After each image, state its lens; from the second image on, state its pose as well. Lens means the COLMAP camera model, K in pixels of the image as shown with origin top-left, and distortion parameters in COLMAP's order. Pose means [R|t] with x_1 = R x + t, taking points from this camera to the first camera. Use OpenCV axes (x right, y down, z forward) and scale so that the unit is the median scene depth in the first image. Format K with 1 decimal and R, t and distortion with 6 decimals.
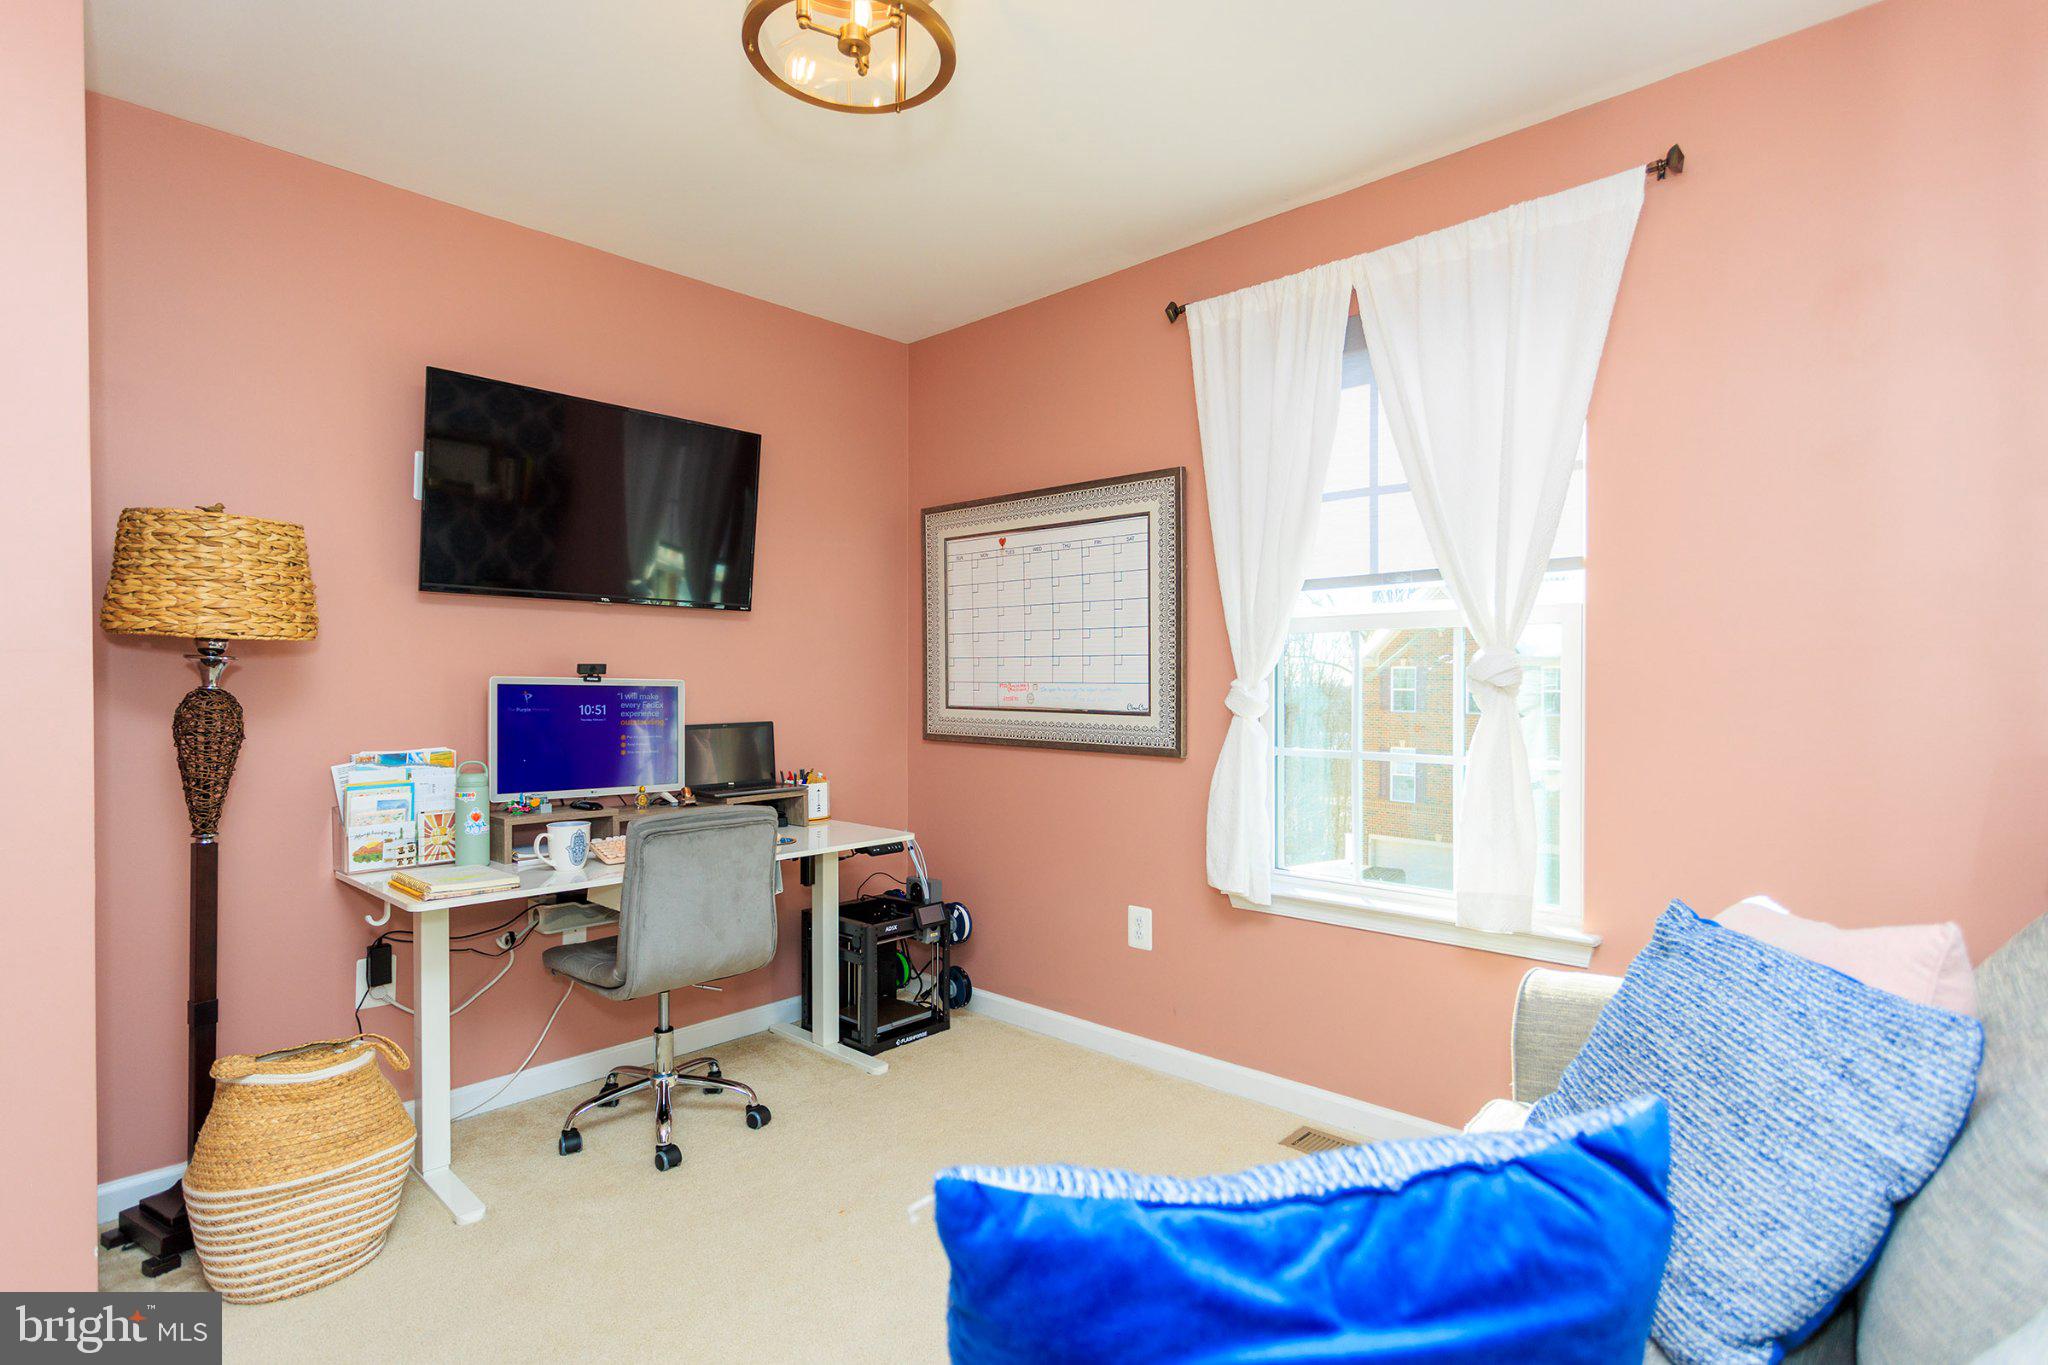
lens RADIAL K [[995.4, 0, 1022.3], [0, 995.4, 679.0], [0, 0, 1]] dist [-0.001111, -0.000064]
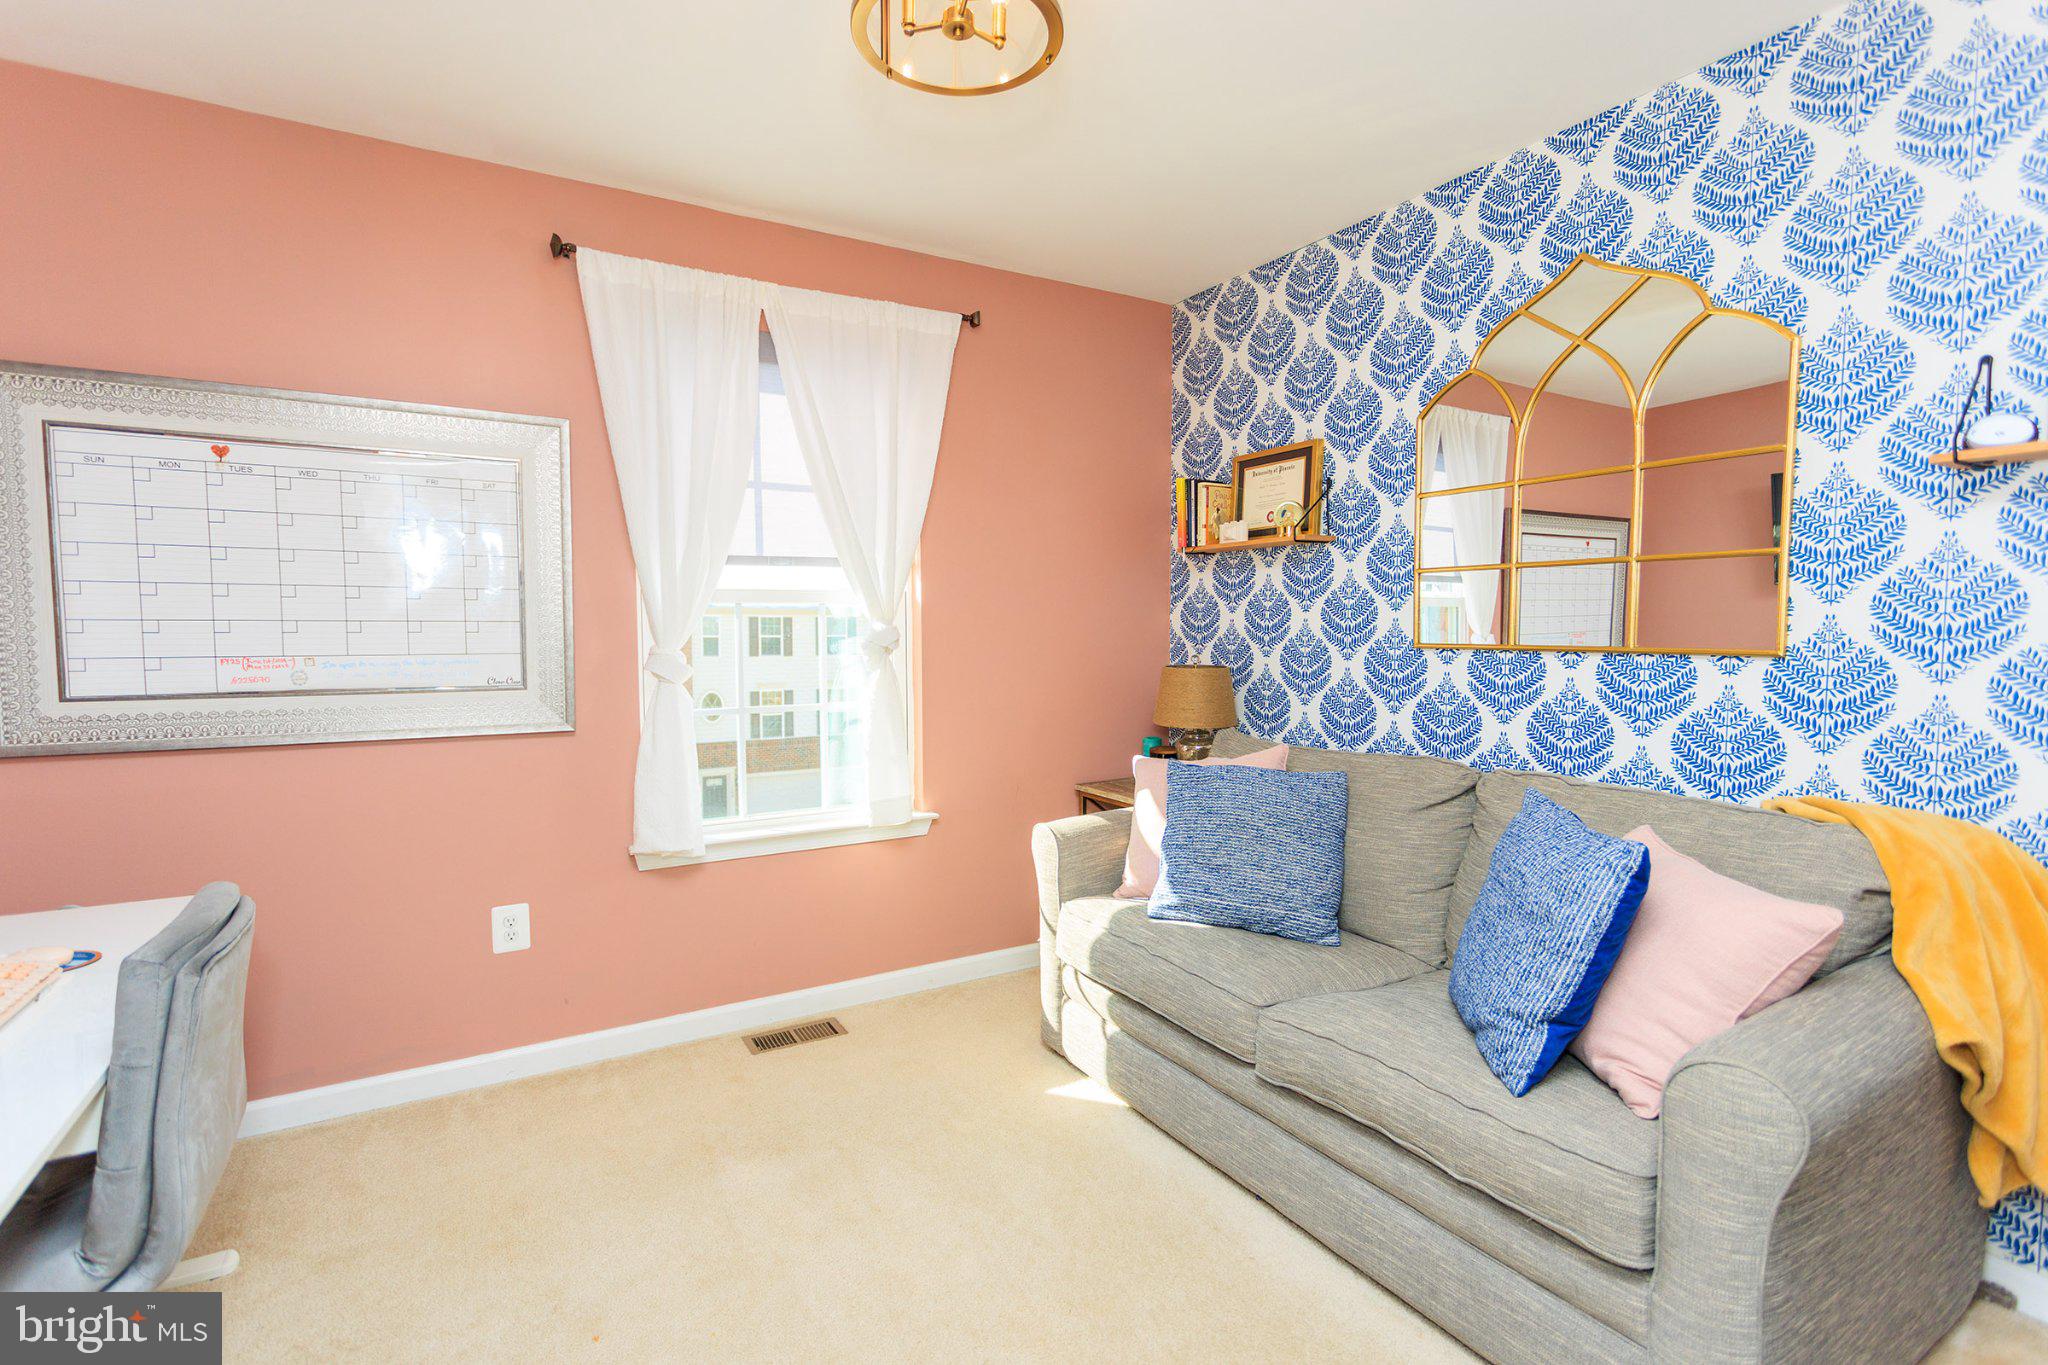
lens RADIAL K [[972.4, 0, 1025.7], [0, 972.4, 661.5], [0, 0, 1]] dist [0.001044, -0.000048]
pose [[0.294949, -0.037205, 0.954788, -0.574037], [0.002385, 0.999267, 0.038202, -0.020340], [-0.955510, -0.008990, 0.294821, 0.311632]]
